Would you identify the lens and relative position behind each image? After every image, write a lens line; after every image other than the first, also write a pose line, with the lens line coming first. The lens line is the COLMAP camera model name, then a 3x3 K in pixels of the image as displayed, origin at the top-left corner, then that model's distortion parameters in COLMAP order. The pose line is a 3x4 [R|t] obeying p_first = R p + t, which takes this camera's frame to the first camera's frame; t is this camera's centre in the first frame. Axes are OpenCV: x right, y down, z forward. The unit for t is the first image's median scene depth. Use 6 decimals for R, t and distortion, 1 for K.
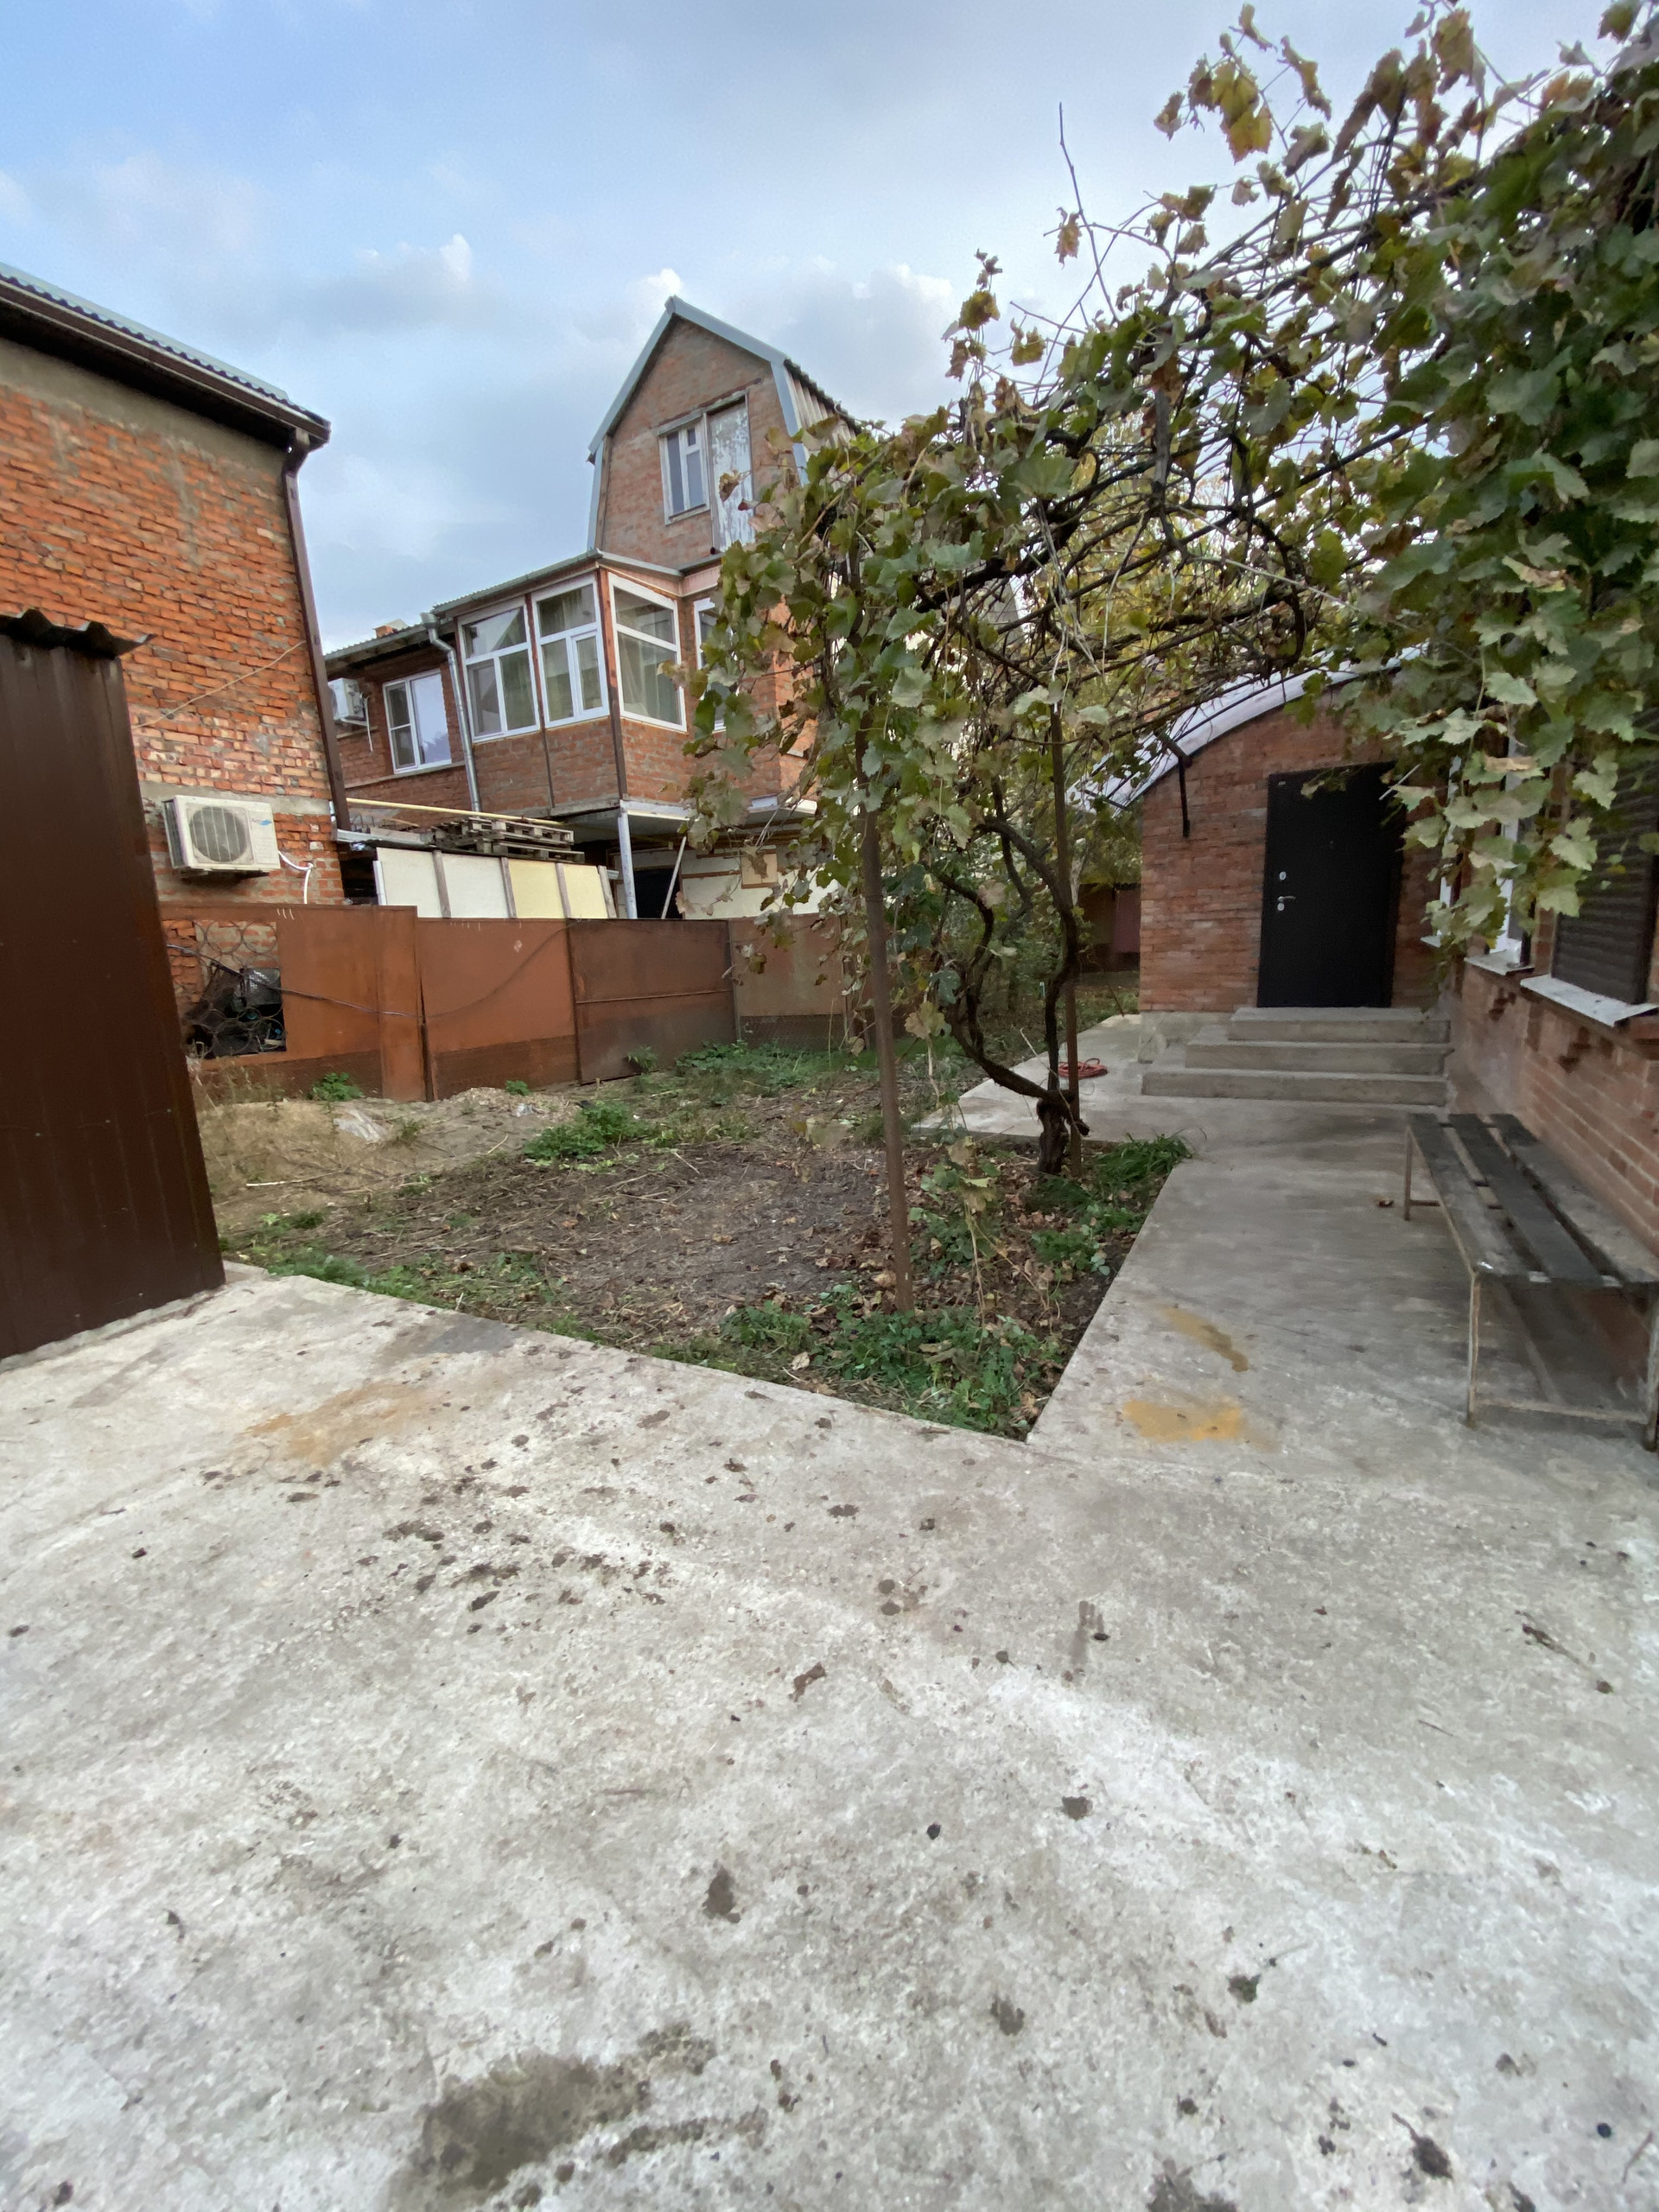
lens RADIAL K [[887.1, 0, 862.1], [0, 887.1, 1096.1], [0, 0, 1]] dist [0.066518, -0.043371]
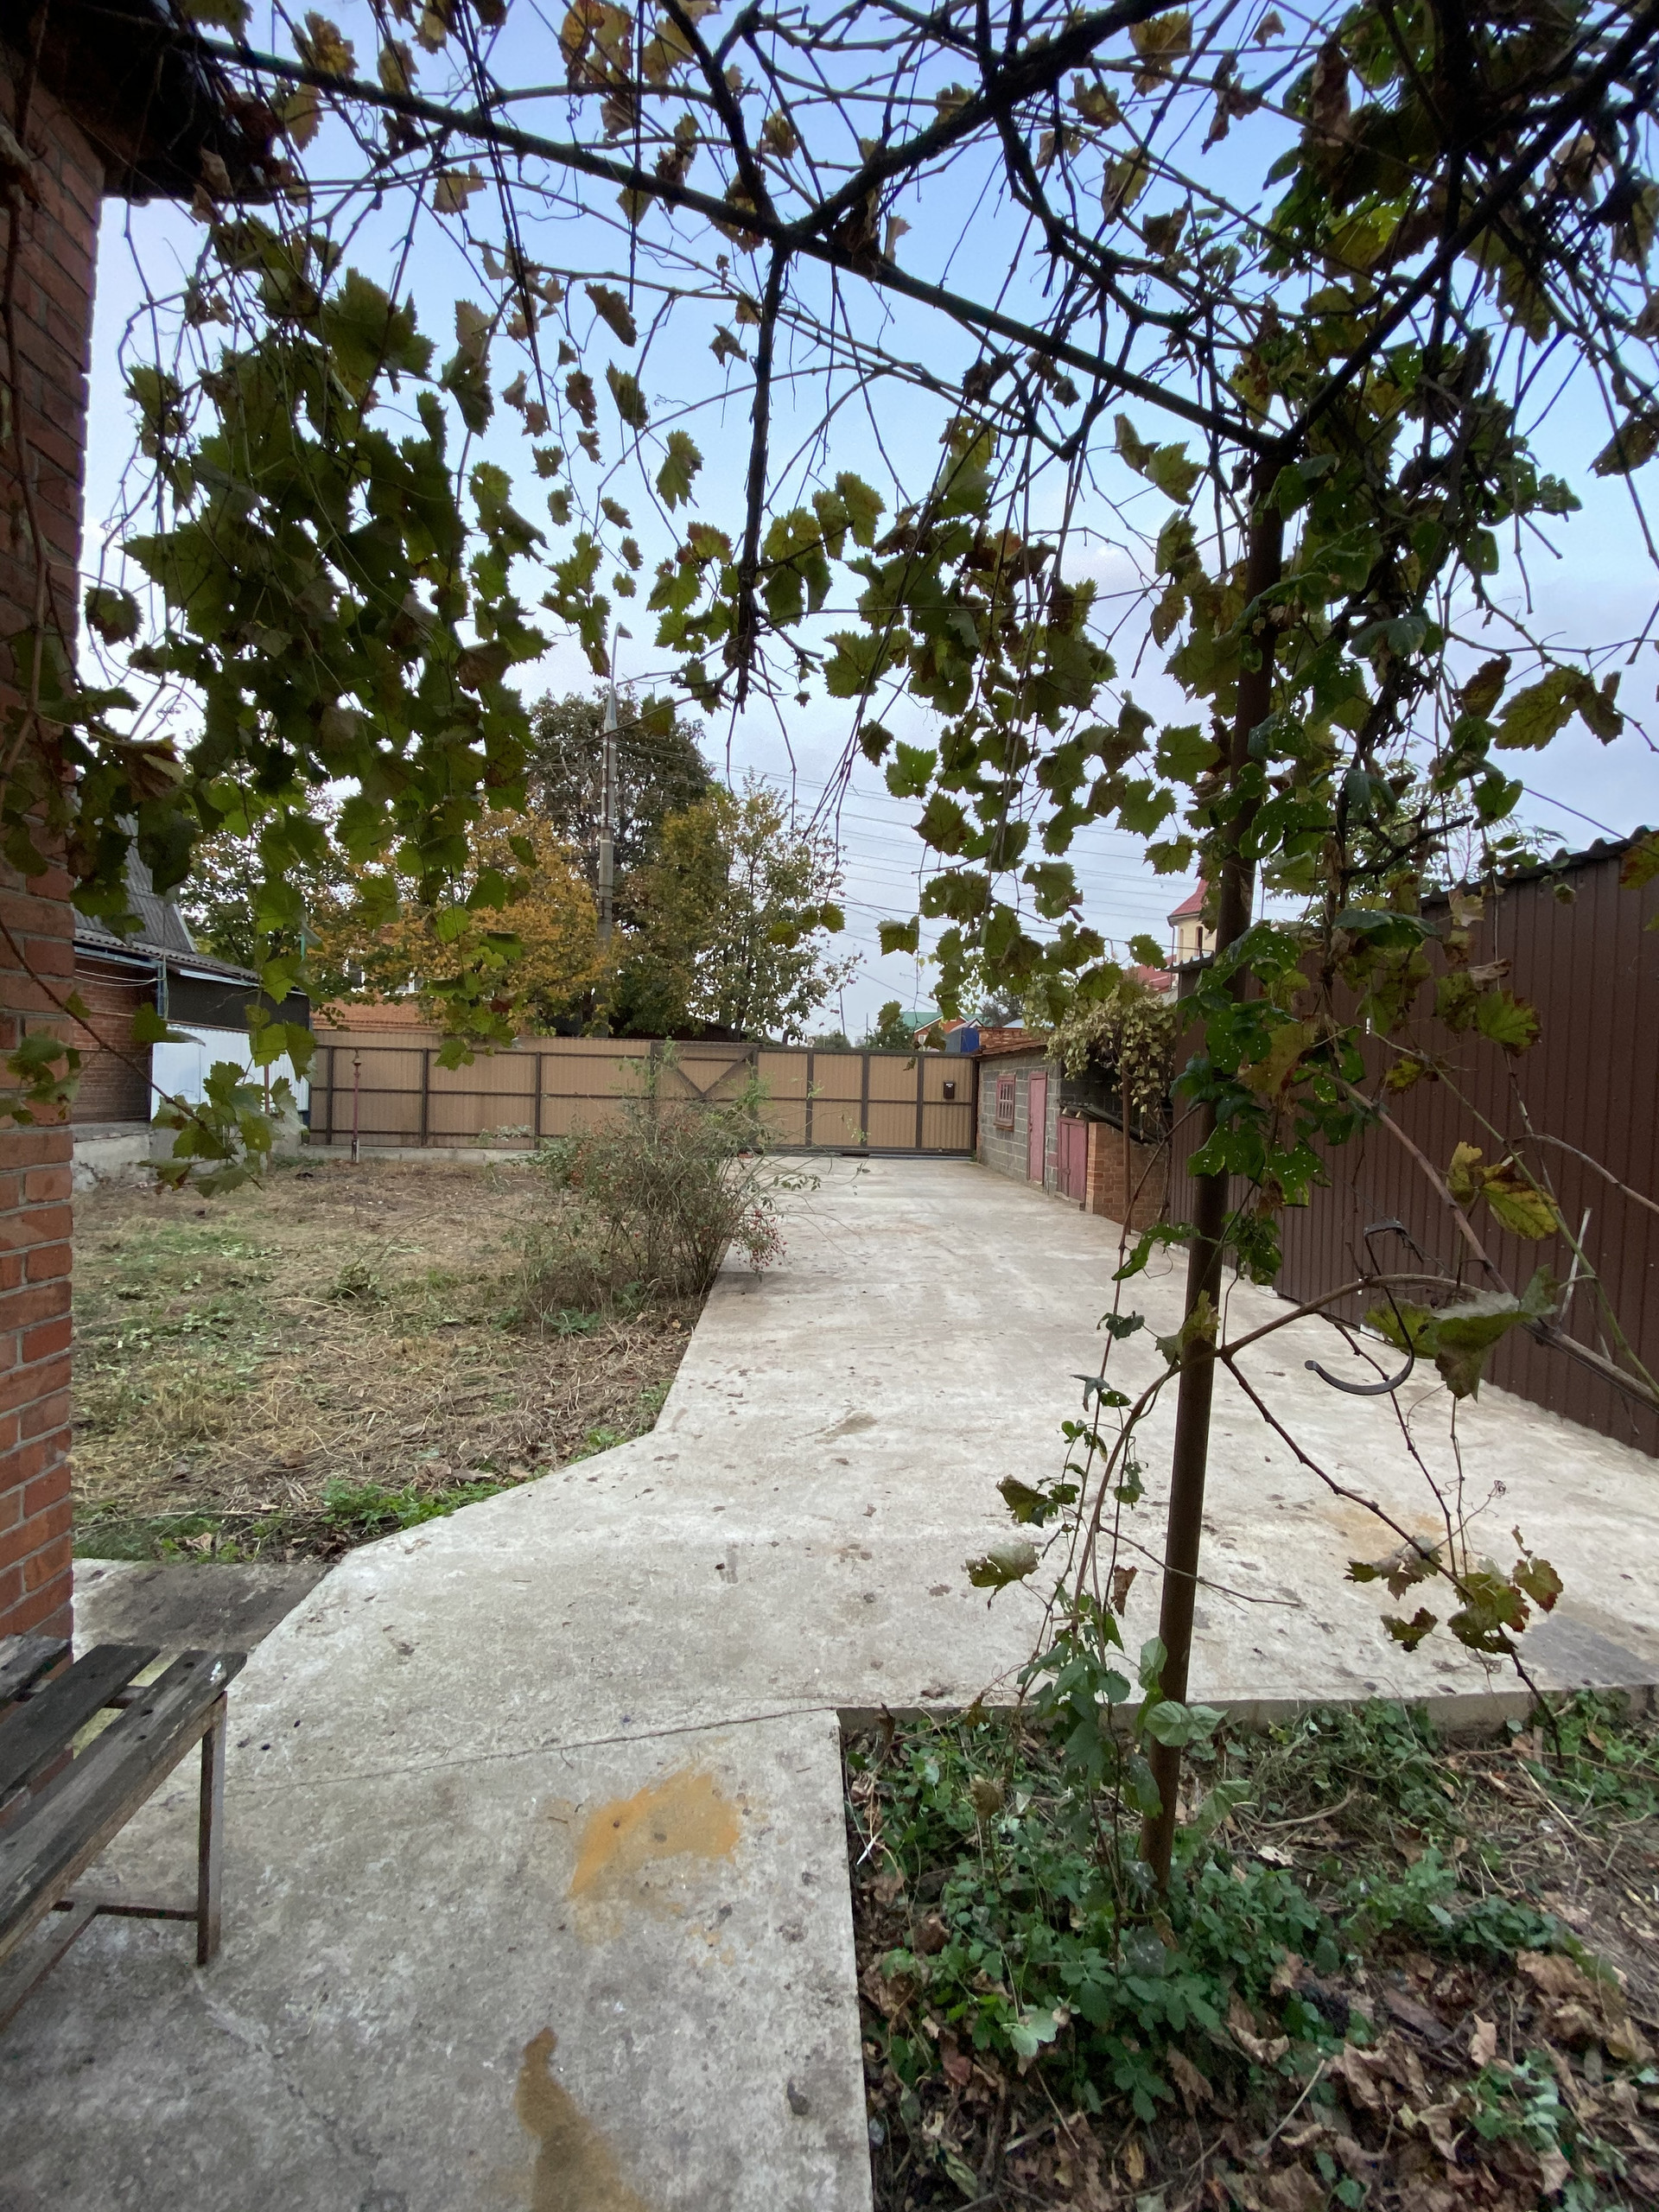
lens RADIAL K [[887.1, 0, 862.1], [0, 887.1, 1096.1], [0, 0, 1]] dist [0.066518, -0.043371]
pose [[-0.861857, 0.028099, -0.506372, 0.489304], [-0.087582, 0.975216, 0.203183, -0.306966], [0.499532, 0.219464, -0.838035, 1.349705]]
